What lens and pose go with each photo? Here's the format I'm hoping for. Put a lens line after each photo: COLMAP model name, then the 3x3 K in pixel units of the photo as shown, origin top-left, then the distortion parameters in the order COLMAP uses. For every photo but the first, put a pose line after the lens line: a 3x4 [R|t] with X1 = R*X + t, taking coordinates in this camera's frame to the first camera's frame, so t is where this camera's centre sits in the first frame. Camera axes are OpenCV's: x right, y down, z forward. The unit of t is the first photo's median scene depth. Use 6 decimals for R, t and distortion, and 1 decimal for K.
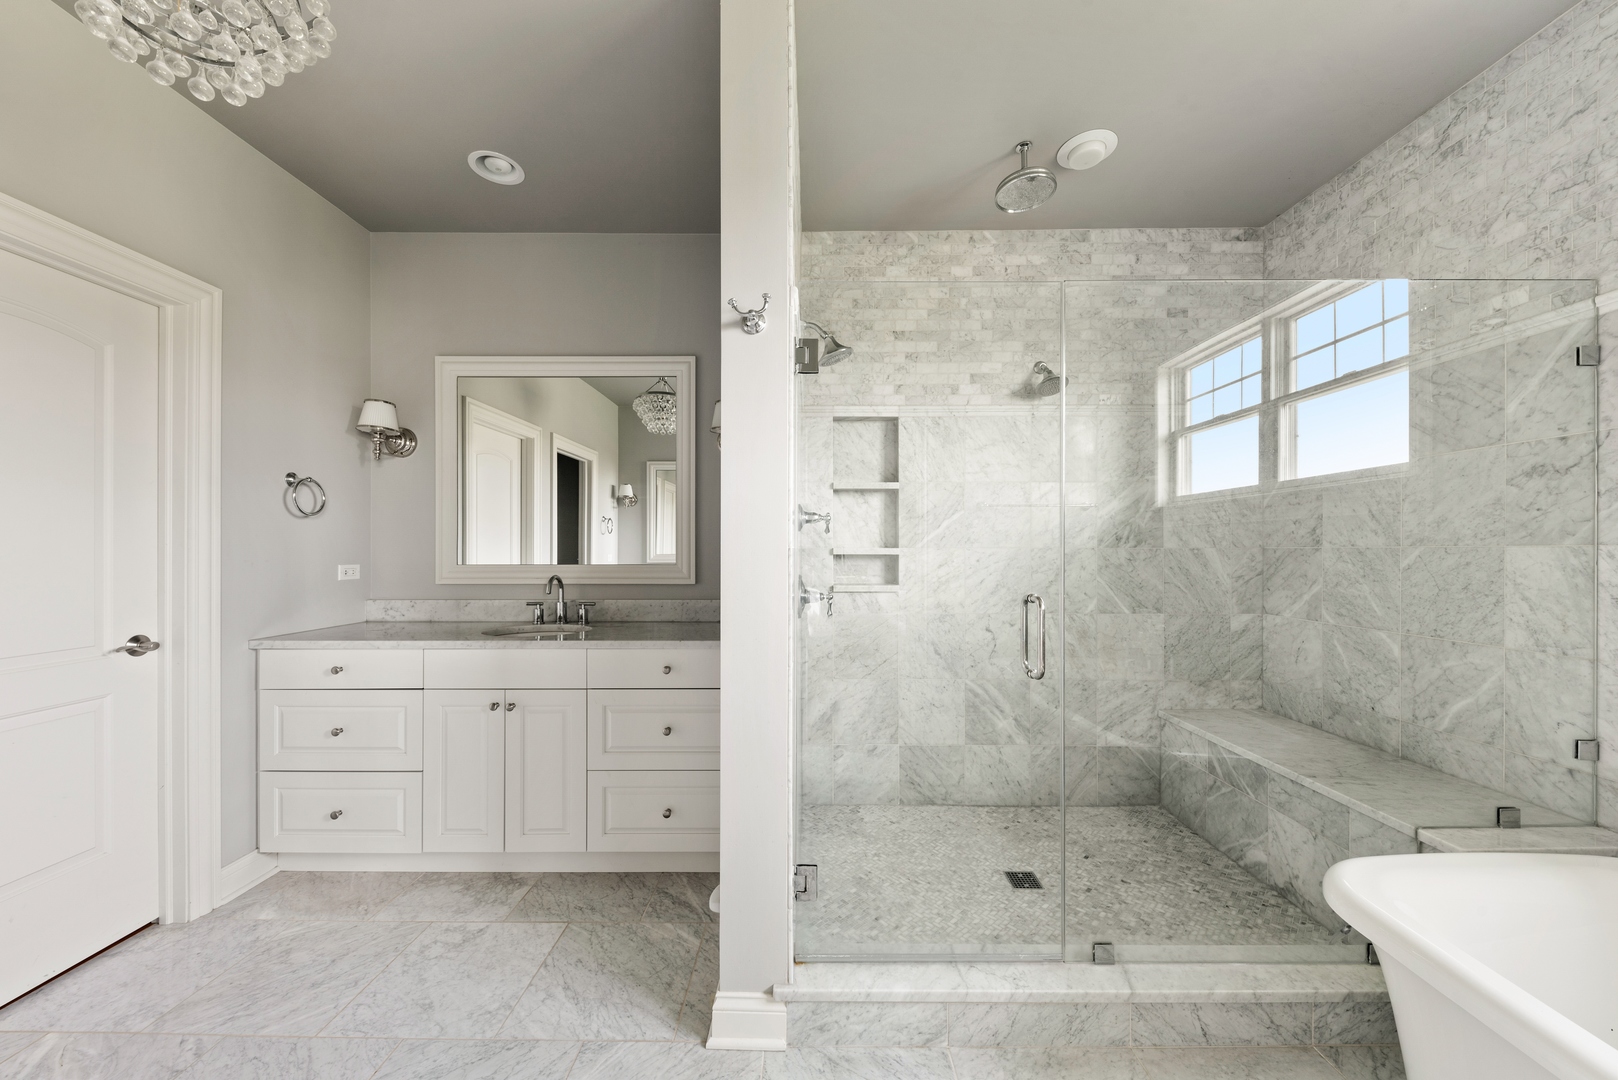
lens RADIAL K [[567.0, 0, 808.5], [0, 567.0, 546.1], [0, 0, 1]] dist [0.000460, -0.000196]
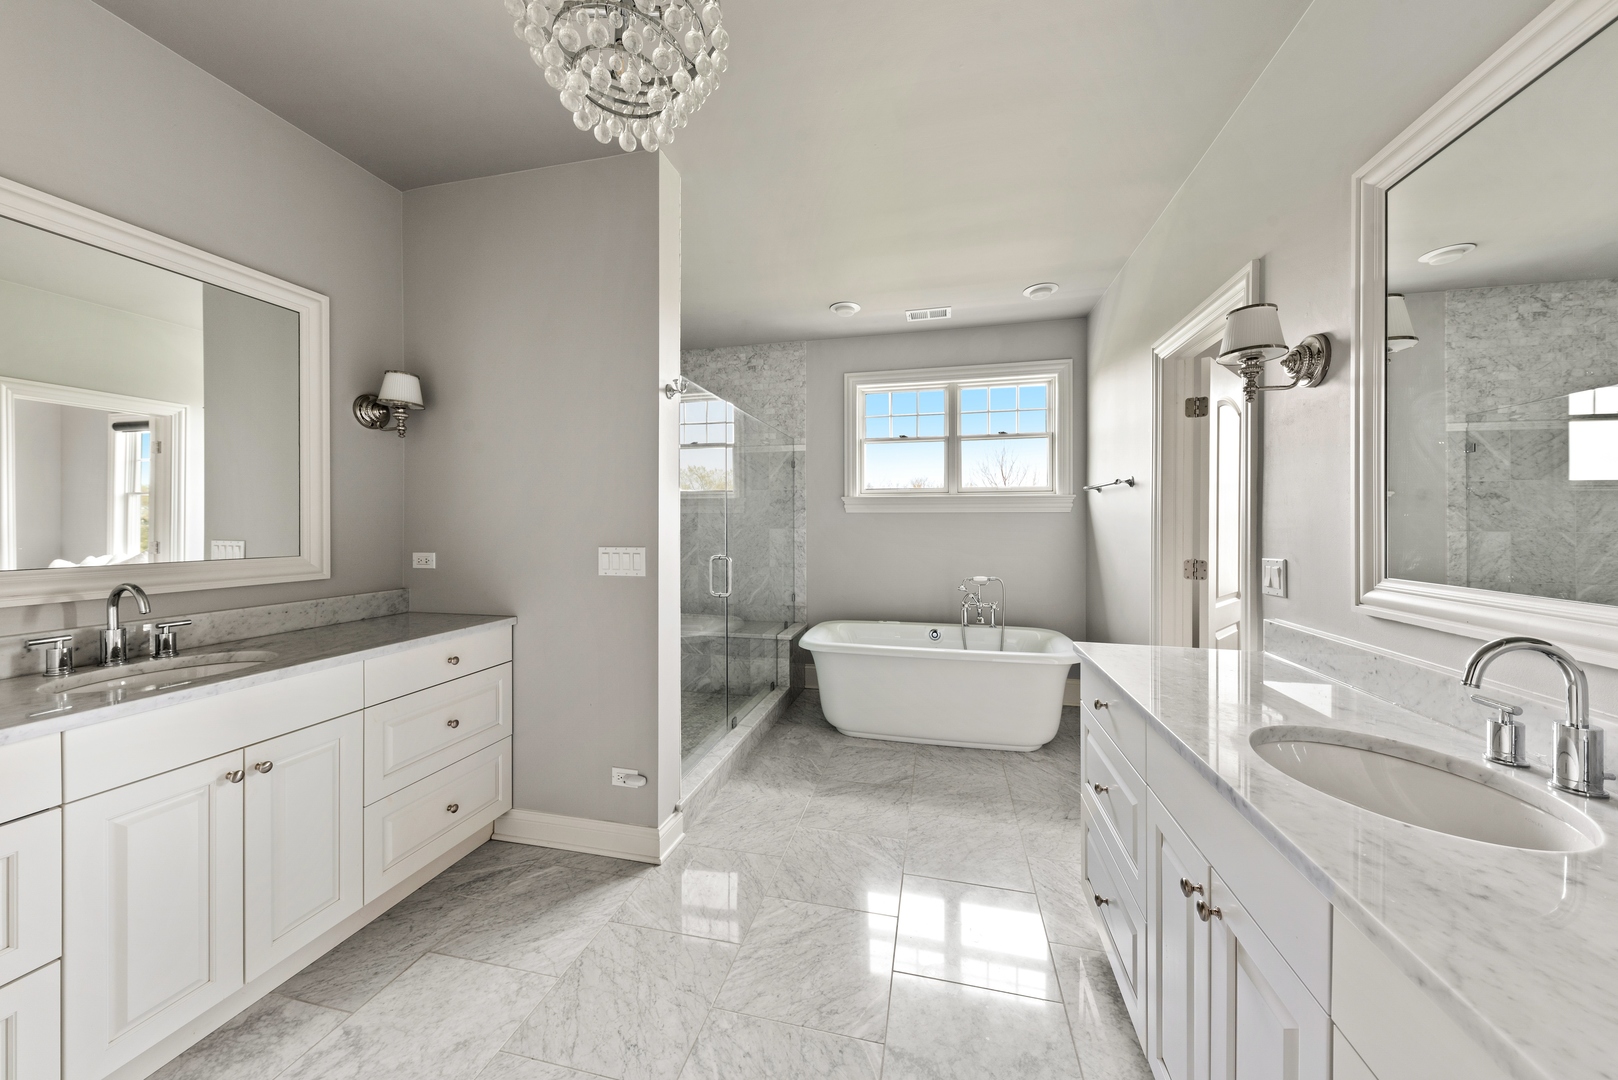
lens RADIAL K [[553.3, 0, 808.5], [0, 553.3, 524.1], [0, 0, 1]] dist [-0.000431, -0.000017]
pose [[0.226322, 0.000289, 0.974053, -1.173789], [-0.003682, 0.999993, 0.000559, -0.021158], [-0.974046, -0.003713, 0.226321, 0.218099]]
